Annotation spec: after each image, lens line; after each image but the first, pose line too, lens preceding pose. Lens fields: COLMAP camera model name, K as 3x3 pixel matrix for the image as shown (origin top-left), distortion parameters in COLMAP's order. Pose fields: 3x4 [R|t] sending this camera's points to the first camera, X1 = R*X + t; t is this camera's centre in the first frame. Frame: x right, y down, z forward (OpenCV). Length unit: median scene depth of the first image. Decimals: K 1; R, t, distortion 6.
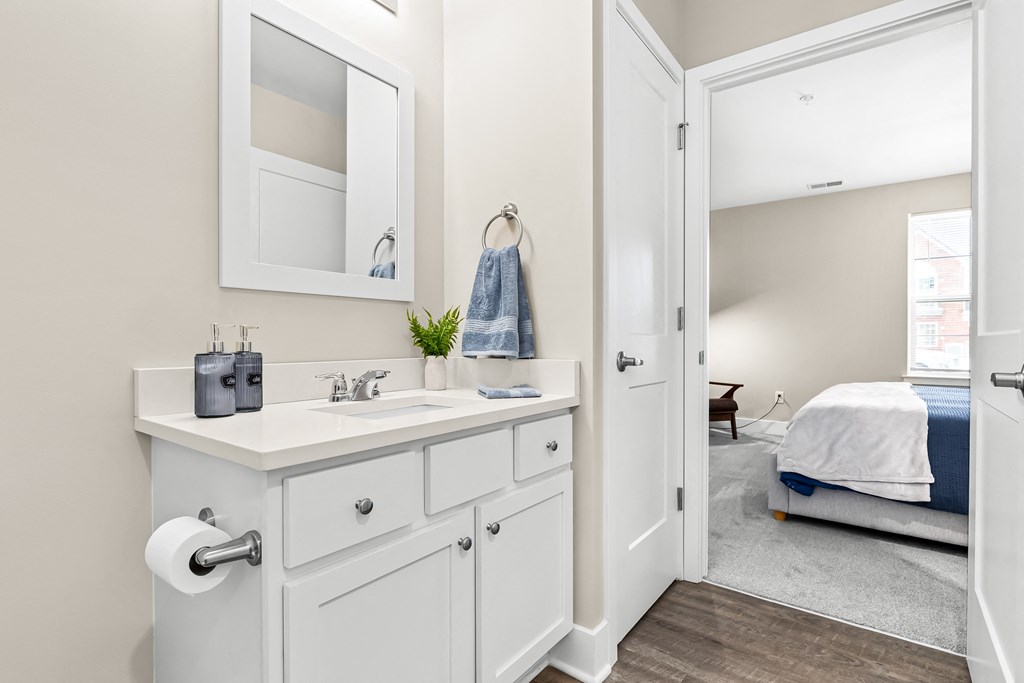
lens RADIAL K [[459.0, 0, 512.3], [0, 459.0, 344.3], [0, 0, 1]] dist [0.001738, -0.000060]
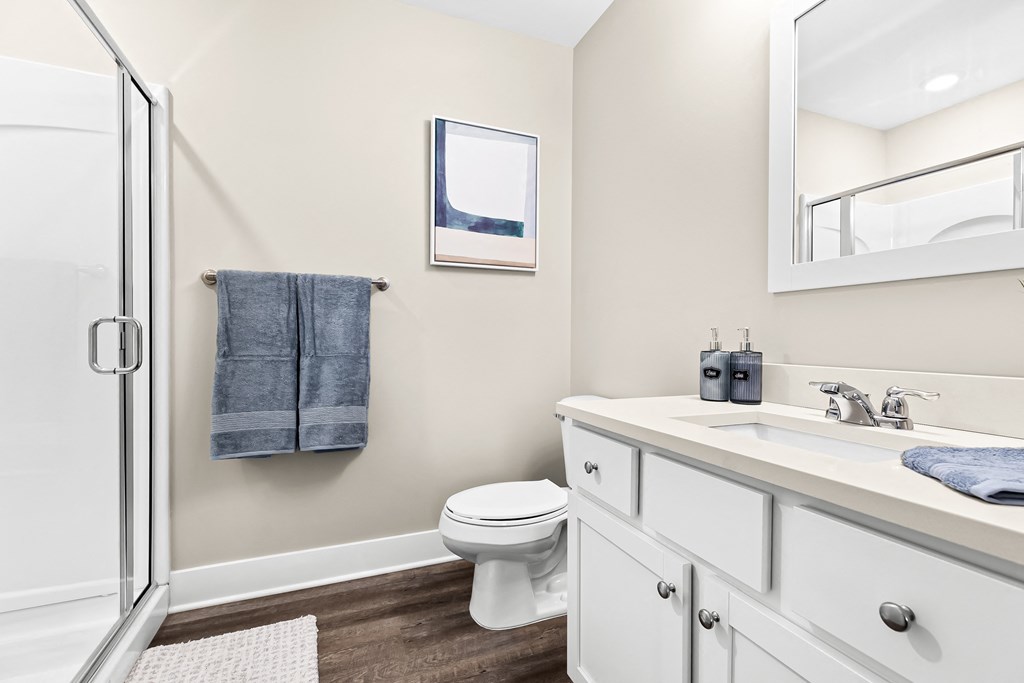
lens RADIAL K [[459.0, 0, 512.3], [0, 459.0, 344.3], [0, 0, 1]] dist [0.001738, -0.000060]
pose [[-0.483228, 0.003580, -0.875487, 0.683458], [-0.011950, 0.999872, 0.010685, -0.006666], [0.875413, 0.015625, -0.483123, 1.053220]]
